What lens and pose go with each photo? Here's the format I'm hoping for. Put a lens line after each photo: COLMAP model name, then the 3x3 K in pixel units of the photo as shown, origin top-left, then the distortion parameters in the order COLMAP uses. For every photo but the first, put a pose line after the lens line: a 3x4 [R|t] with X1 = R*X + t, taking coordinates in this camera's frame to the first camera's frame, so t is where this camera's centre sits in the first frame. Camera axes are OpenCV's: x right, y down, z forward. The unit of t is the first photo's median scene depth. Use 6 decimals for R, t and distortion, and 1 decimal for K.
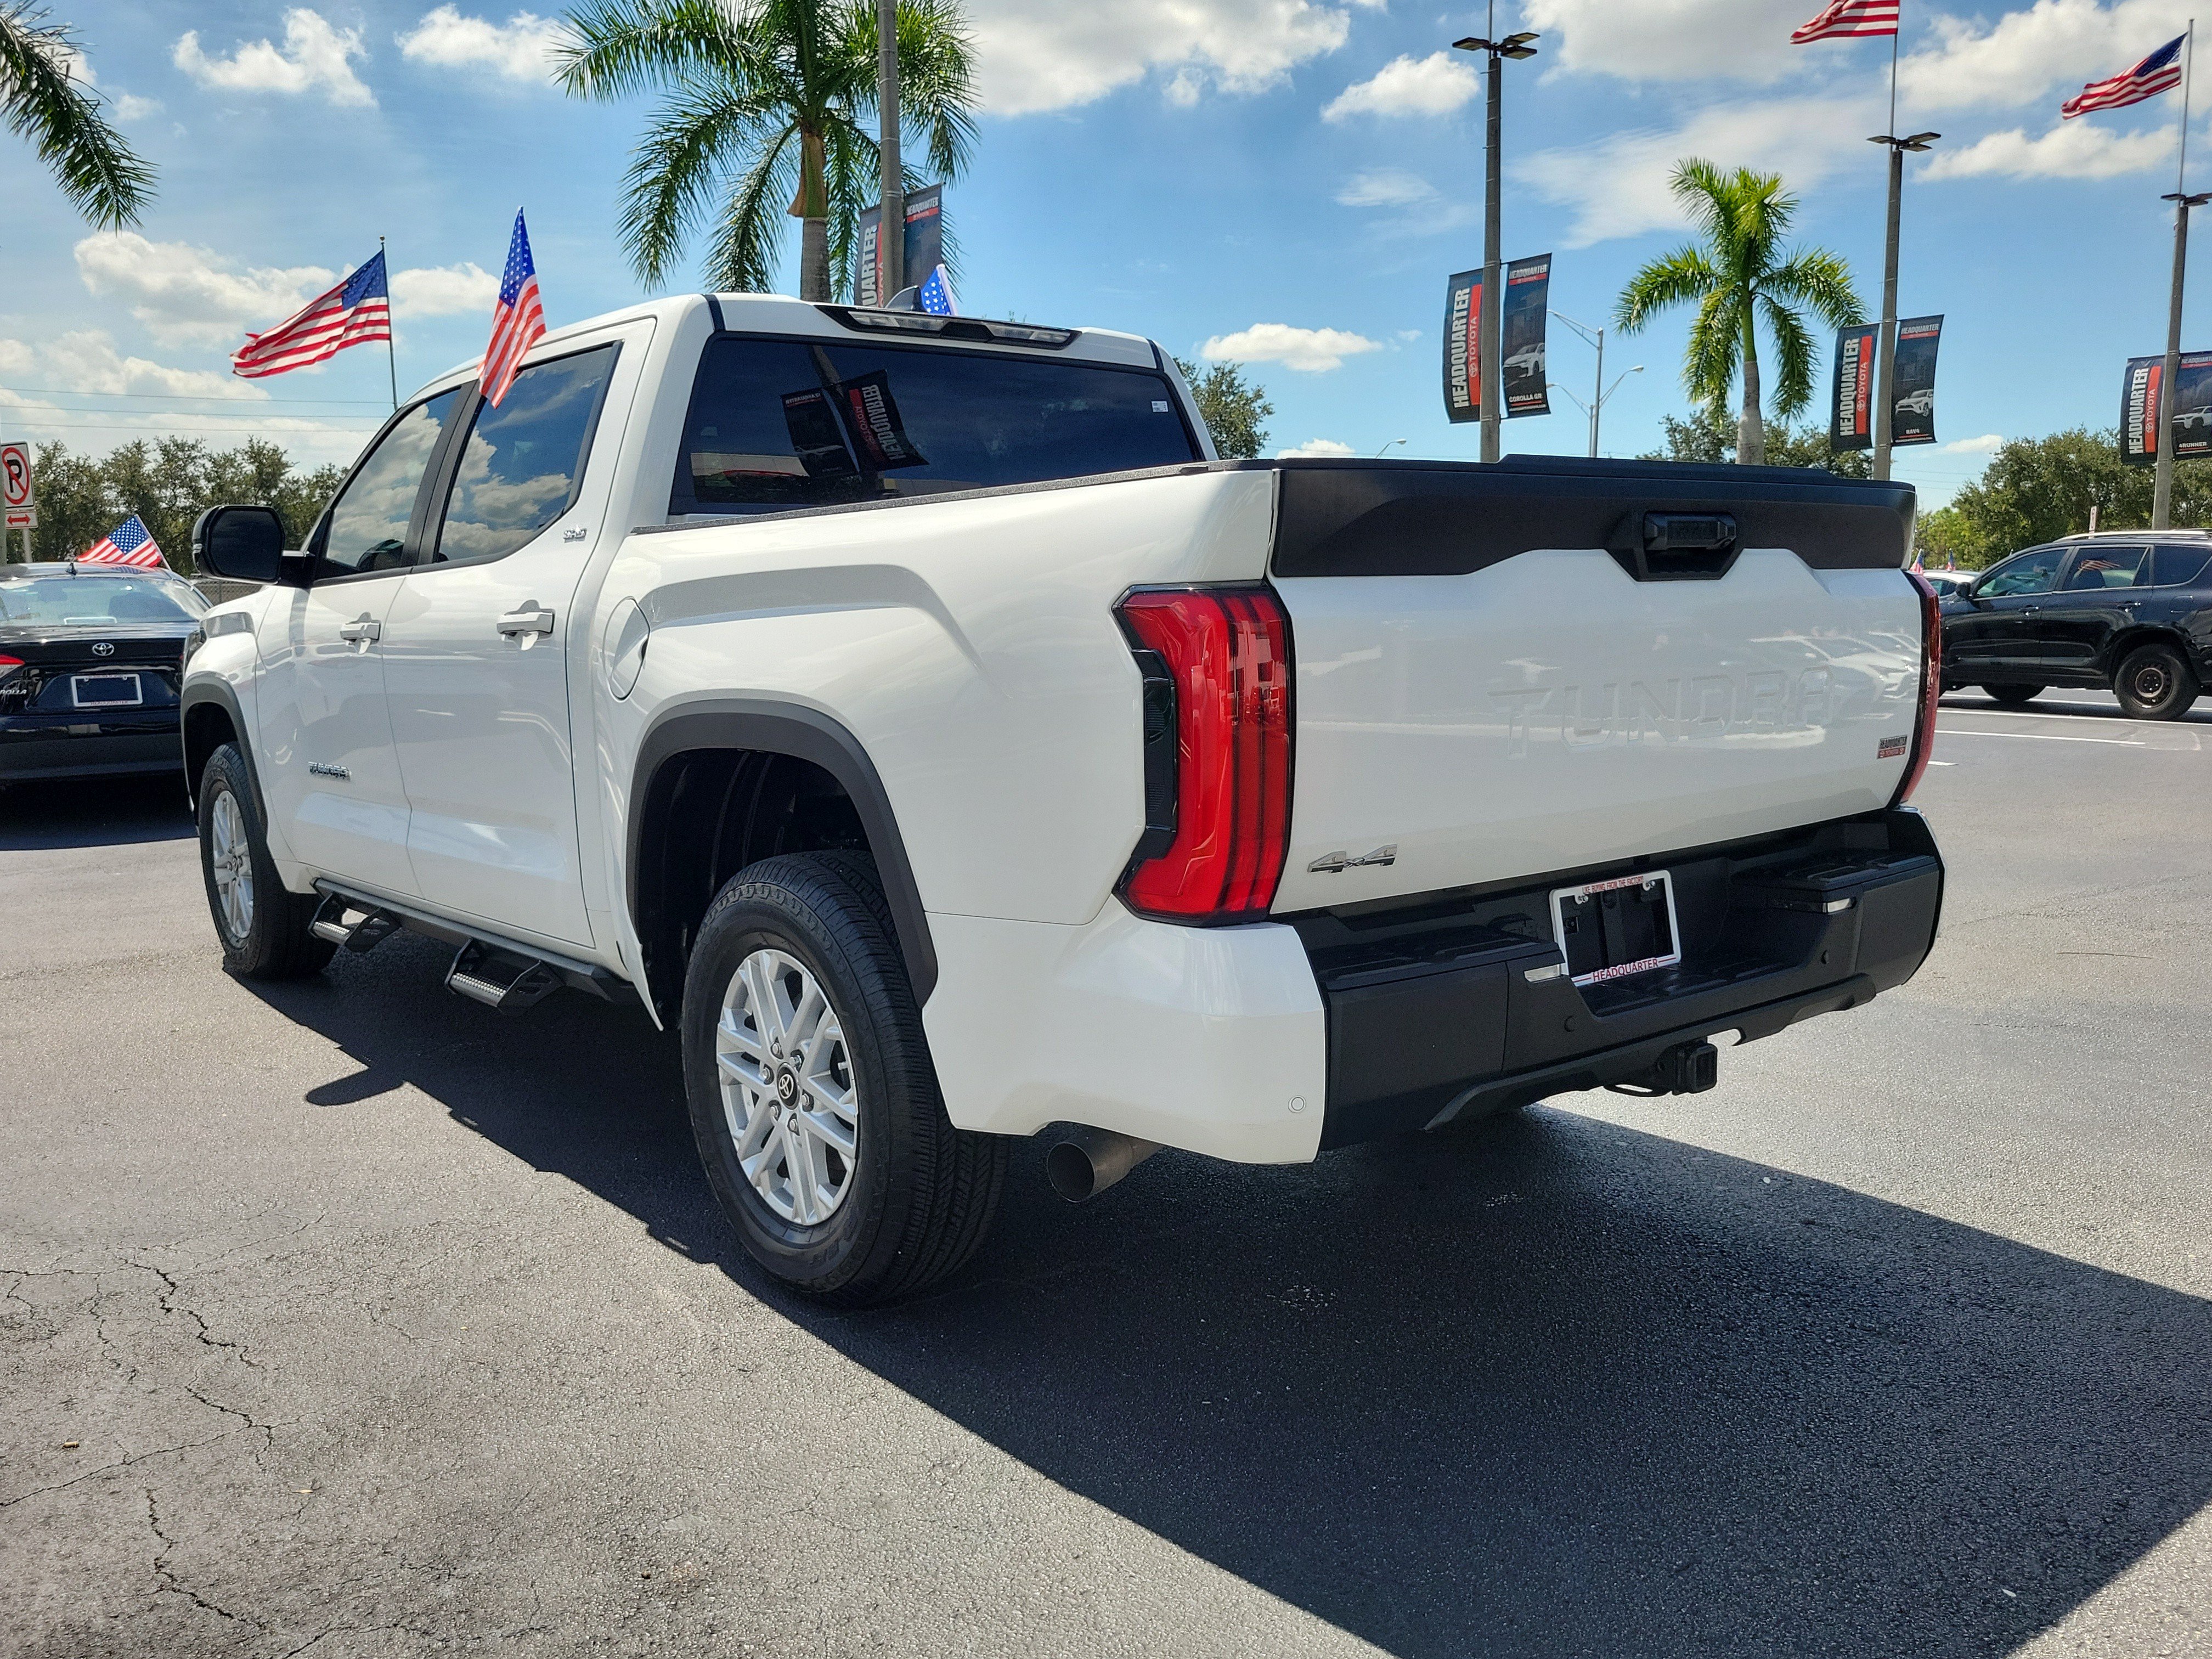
lens RADIAL K [[1819.7, 0, 1106.0], [0, 1819.7, 829.5], [0, 0, 1]] dist [0.026812, -0.010103]
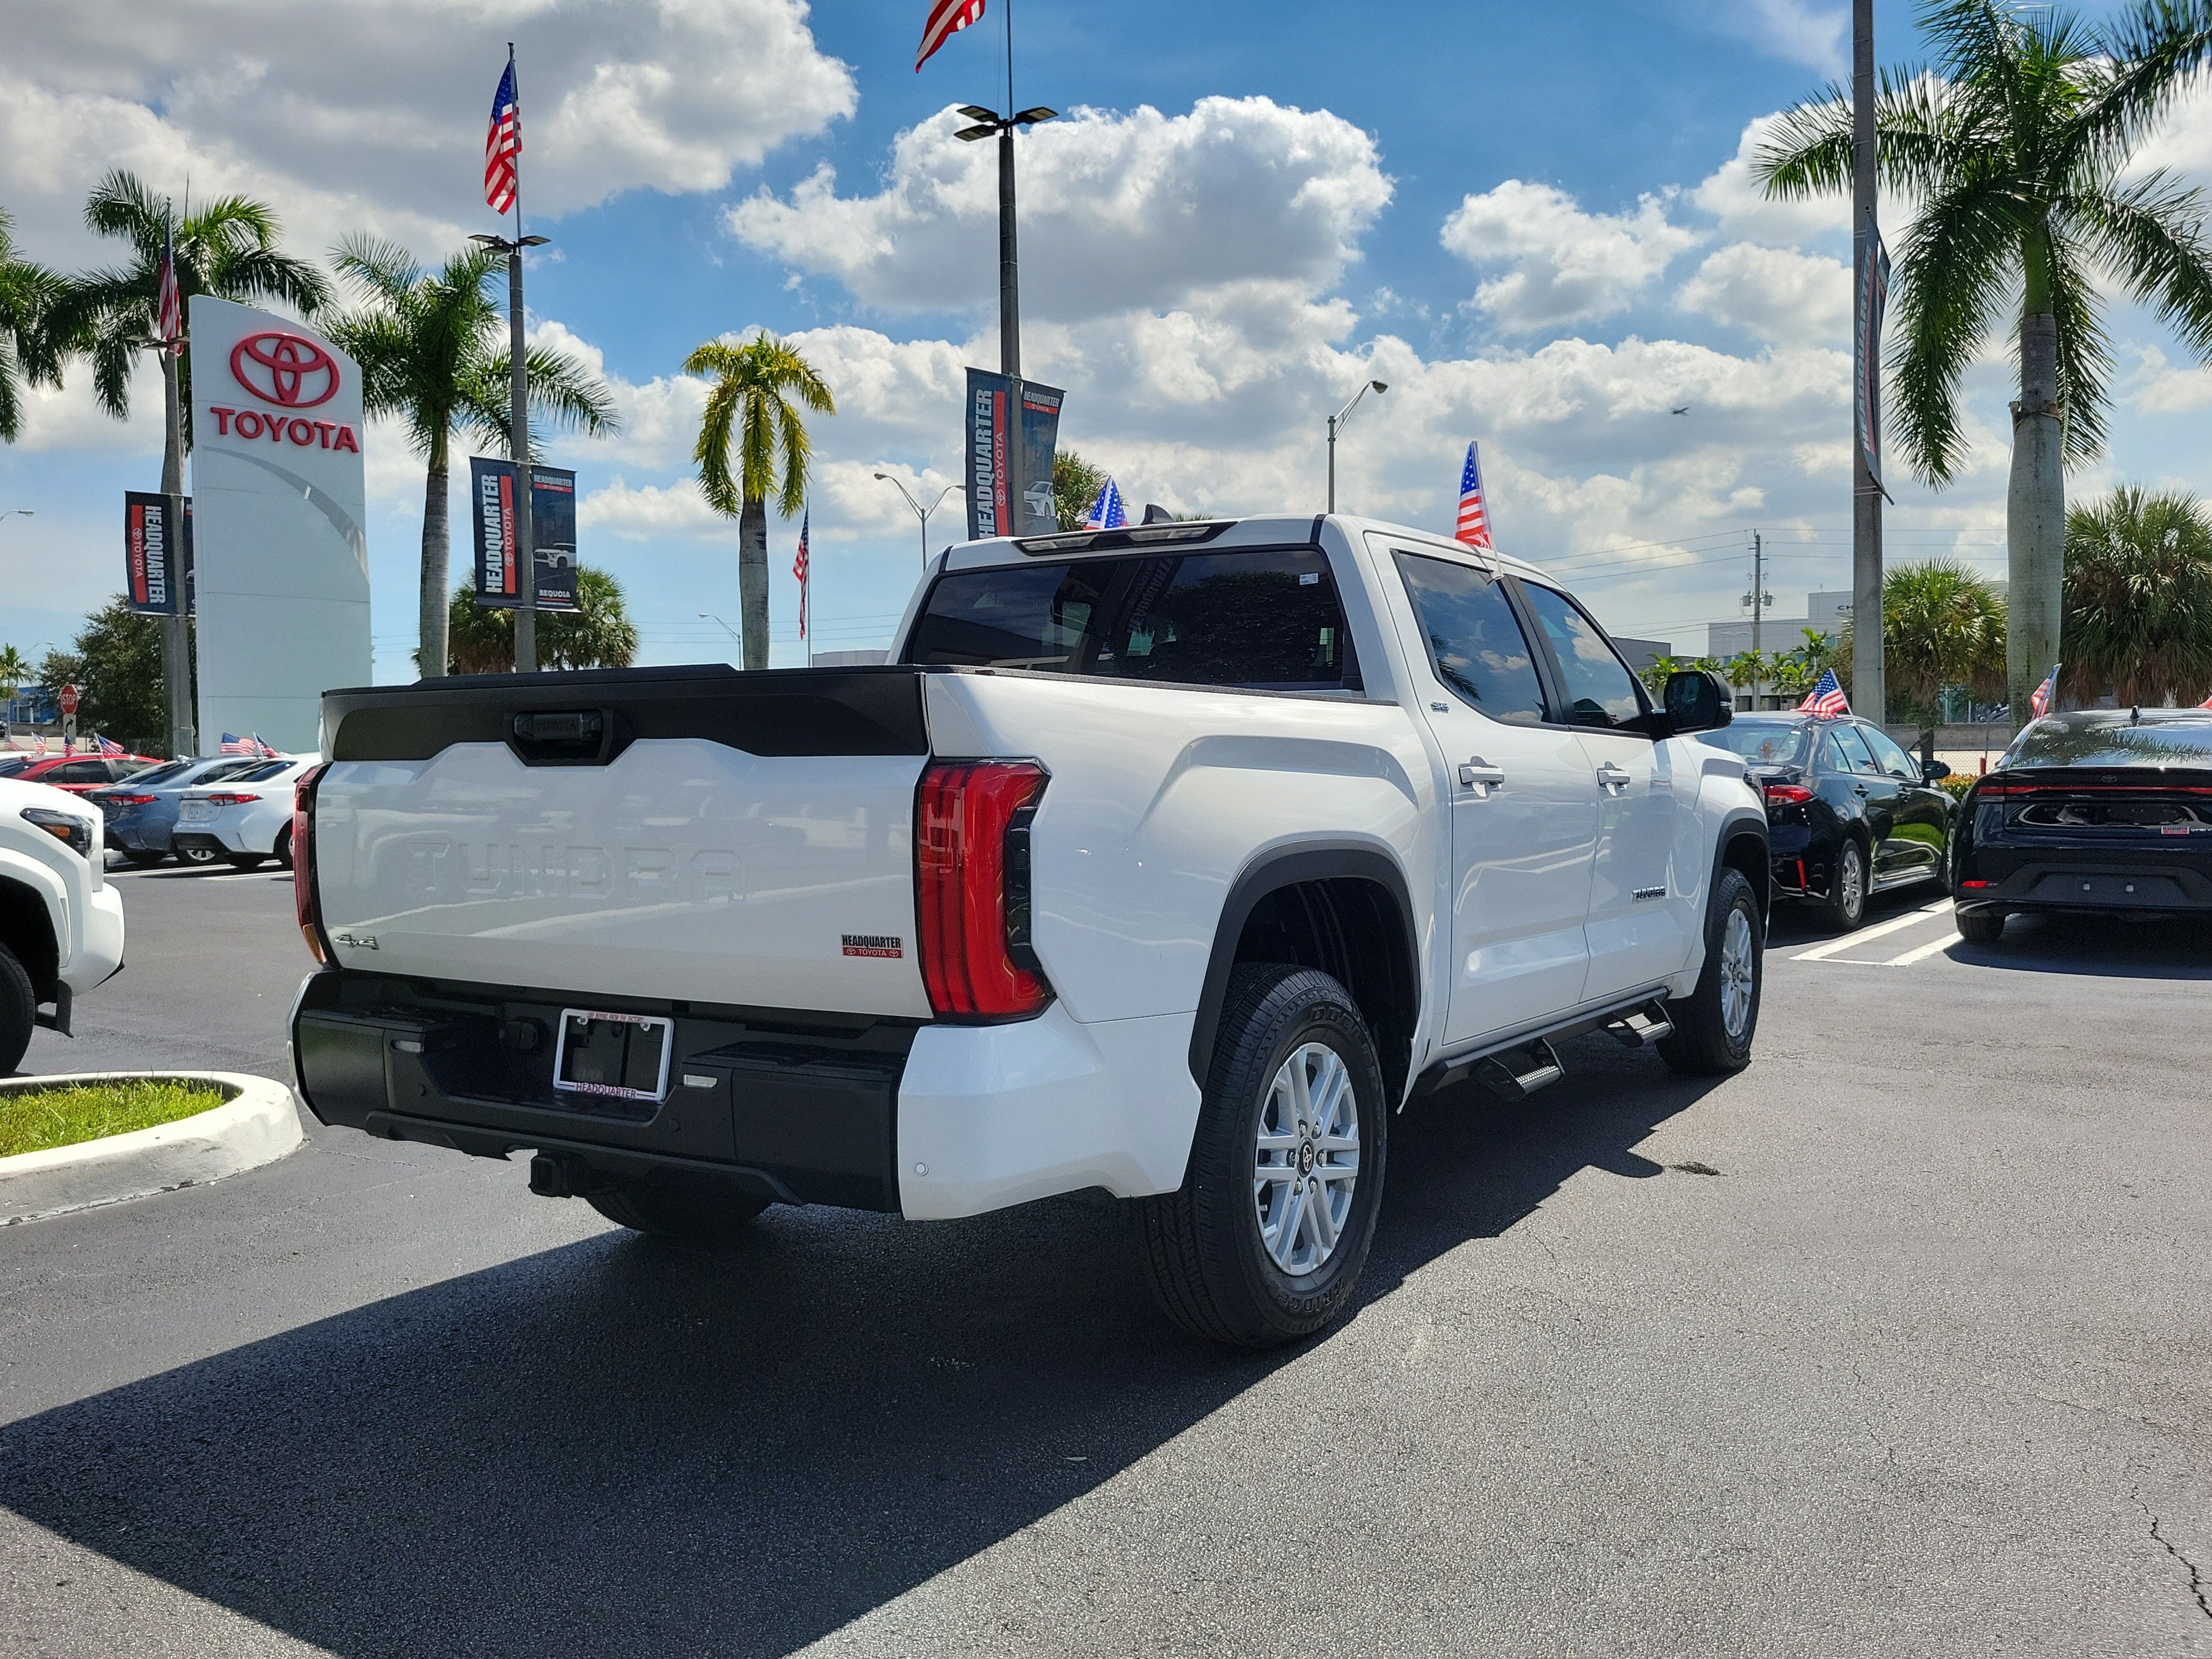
lens RADIAL K [[1776.3, 0, 1106.0], [0, 1776.3, 829.5], [0, 0, 1]] dist [0.040300, -0.011286]
pose [[0.313699, 0.053976, -0.947987, 1.147385], [-0.118521, 0.992801, 0.017308, -0.116379], [0.942096, 0.106927, 0.317838, 0.715023]]
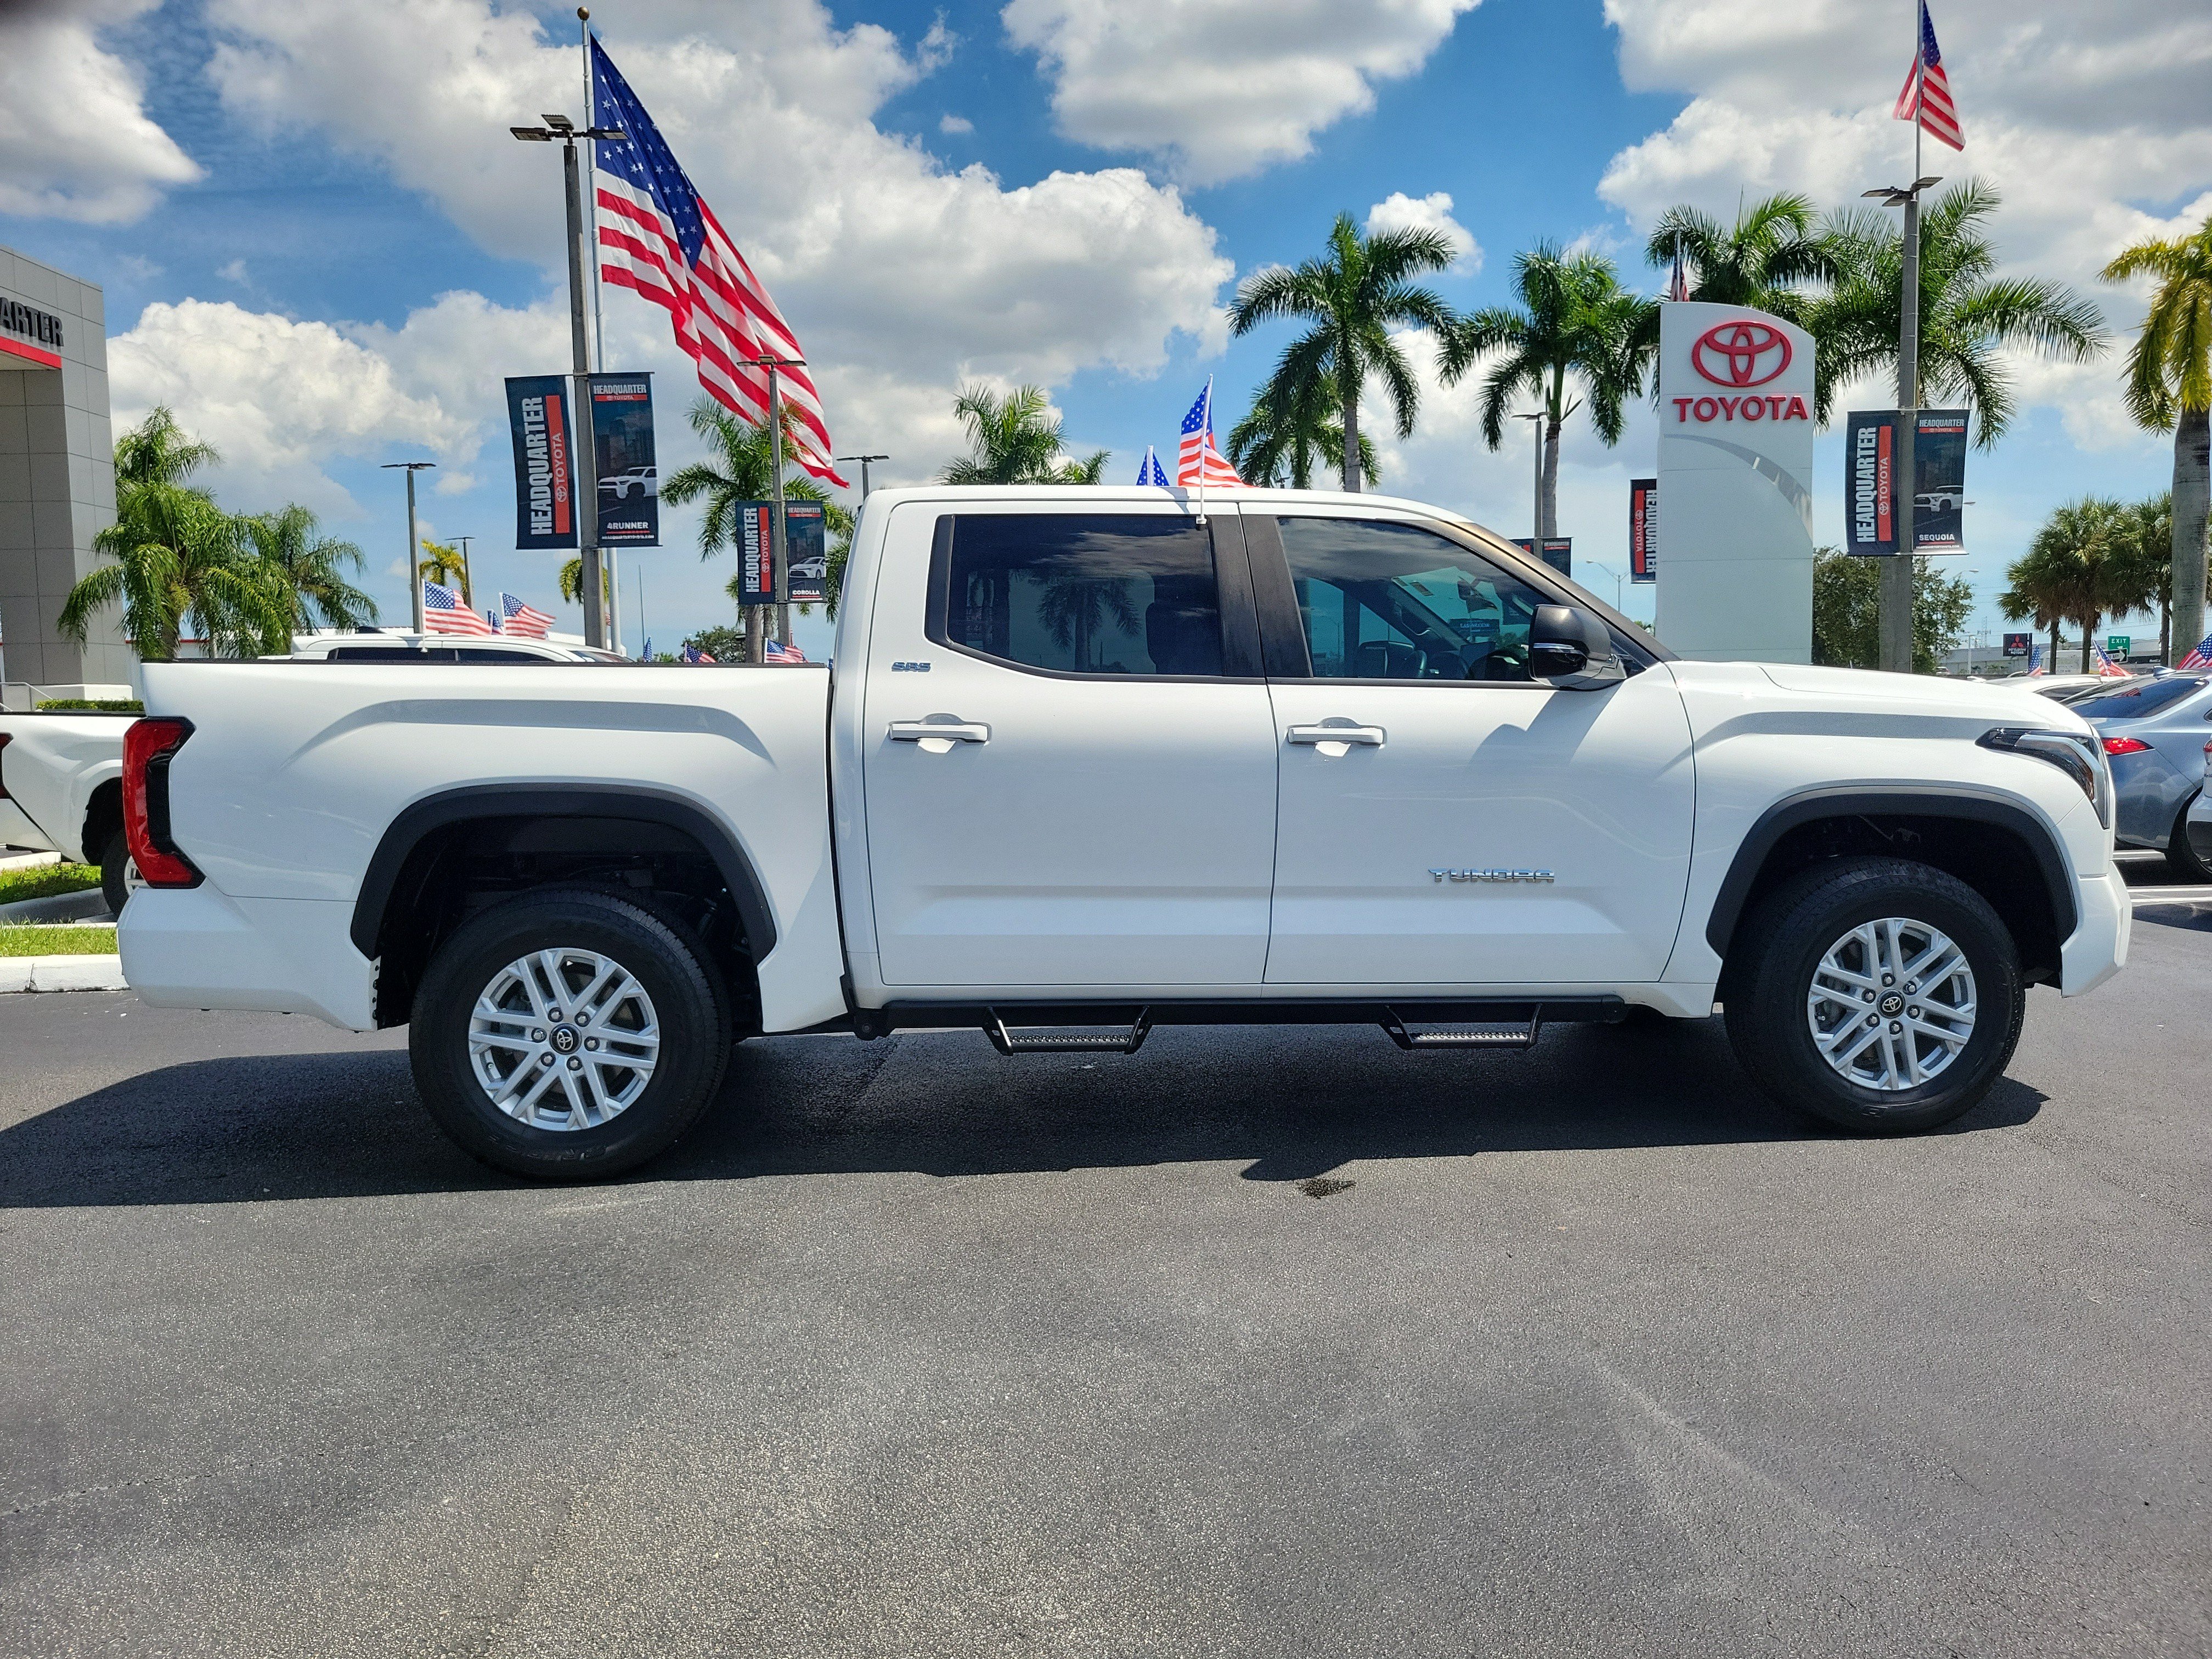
lens RADIAL K [[1641.3, 0, 1106.0], [0, 1641.3, 829.5], [0, 0, 1]] dist [0.028319, 0.002411]
pose [[-0.554790, 0.080159, -0.828120, 0.974489], [-0.088544, 0.984006, 0.154568, -0.284865], [0.827265, 0.159078, -0.538819, 2.069996]]
